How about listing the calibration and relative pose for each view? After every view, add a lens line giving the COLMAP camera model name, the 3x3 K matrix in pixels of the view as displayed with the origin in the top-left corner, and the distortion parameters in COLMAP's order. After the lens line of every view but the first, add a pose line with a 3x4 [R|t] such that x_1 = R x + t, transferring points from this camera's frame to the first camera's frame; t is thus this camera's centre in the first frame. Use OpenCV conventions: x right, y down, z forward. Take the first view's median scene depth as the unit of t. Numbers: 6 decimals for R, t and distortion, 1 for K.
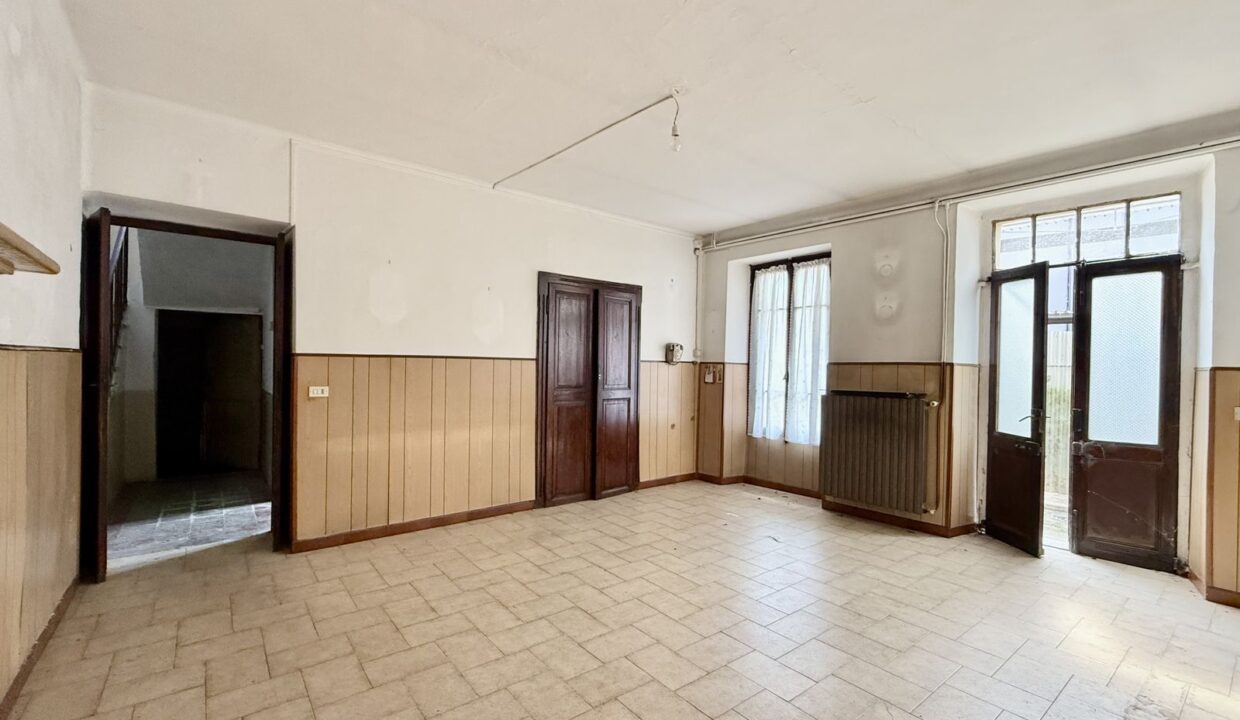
lens RADIAL K [[527.1, 0, 615.7], [0, 527.1, 368.3], [0, 0, 1]] dist [-0.002196, 0.000150]
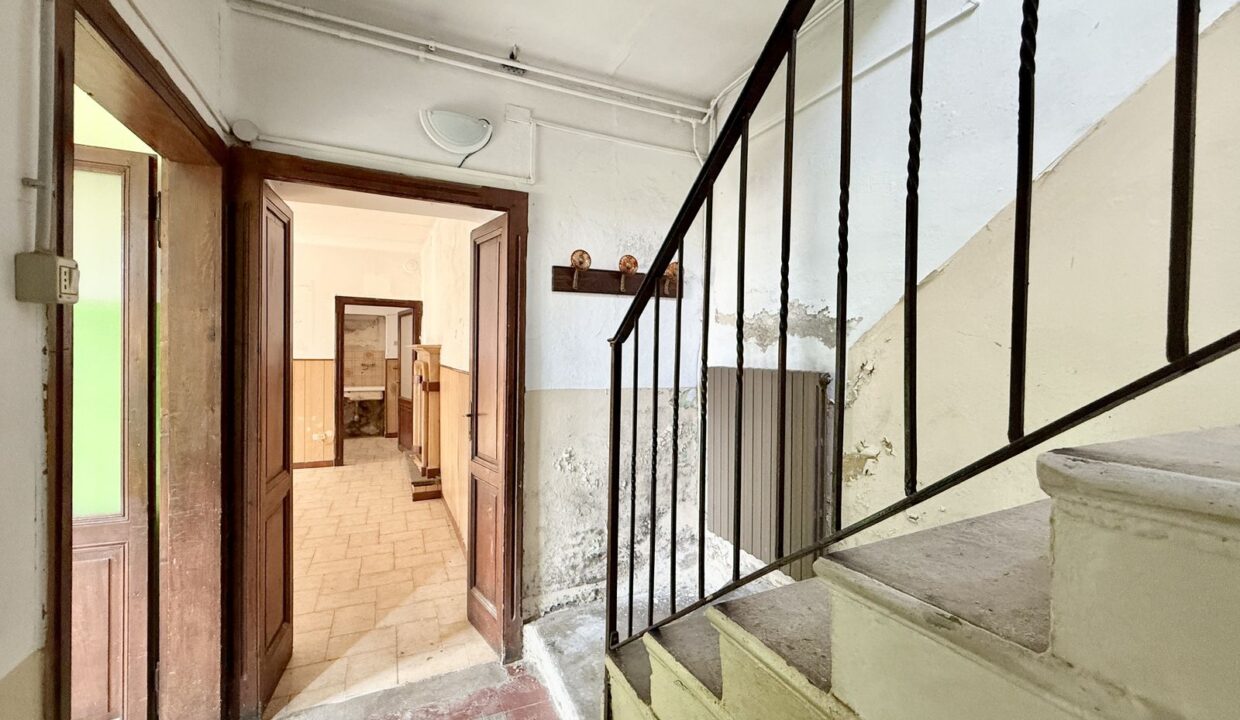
lens RADIAL K [[504.7, 0, 620.0], [0, 504.7, 360.0], [0, 0, 1]] dist [-0.000713, 0.000096]
pose [[-0.972848, -0.036446, 0.228558, -1.063817], [-0.031169, 0.999159, 0.026657, -0.073224], [-0.229337, 0.018809, -0.973165, 1.349768]]
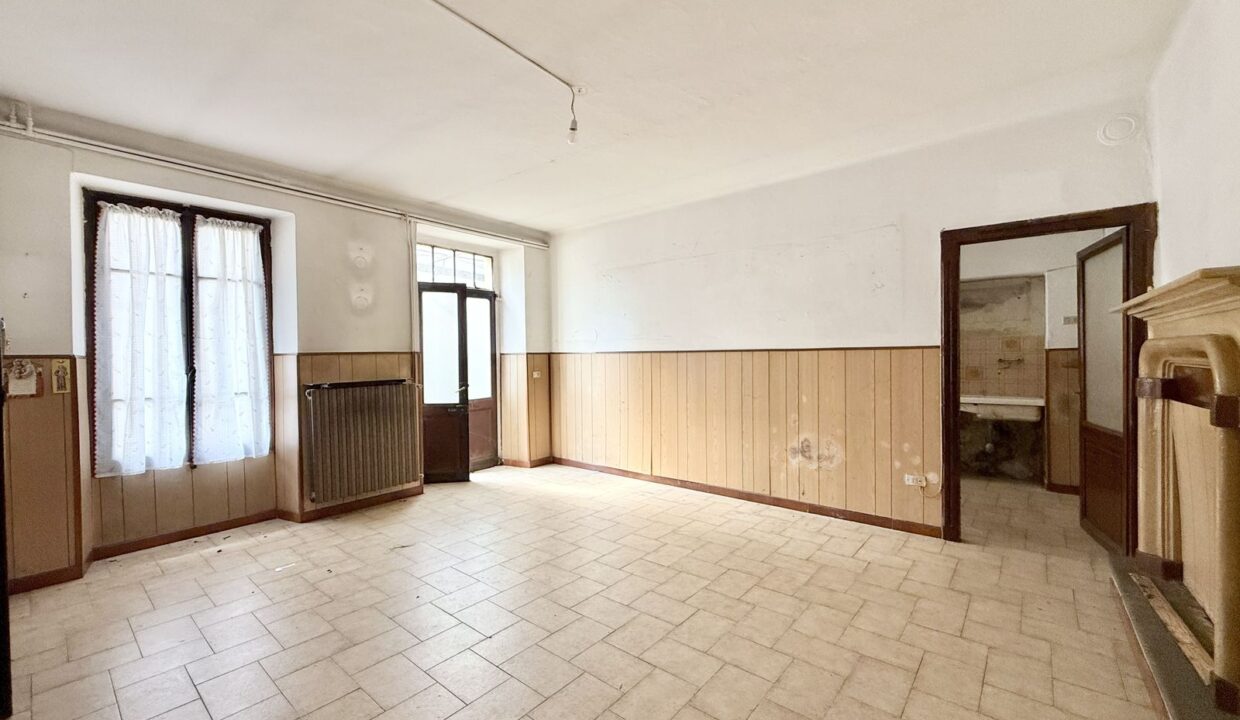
lens RADIAL K [[495.7, 0, 617.3], [0, 495.7, 361.6], [0, 0, 1]] dist [0.000313, -0.000023]
pose [[-0.206123, -0.027813, 0.978131, -0.583473], [0.015583, 0.999376, 0.031701, -0.017225], [-0.978402, 0.021777, -0.205561, 0.772930]]
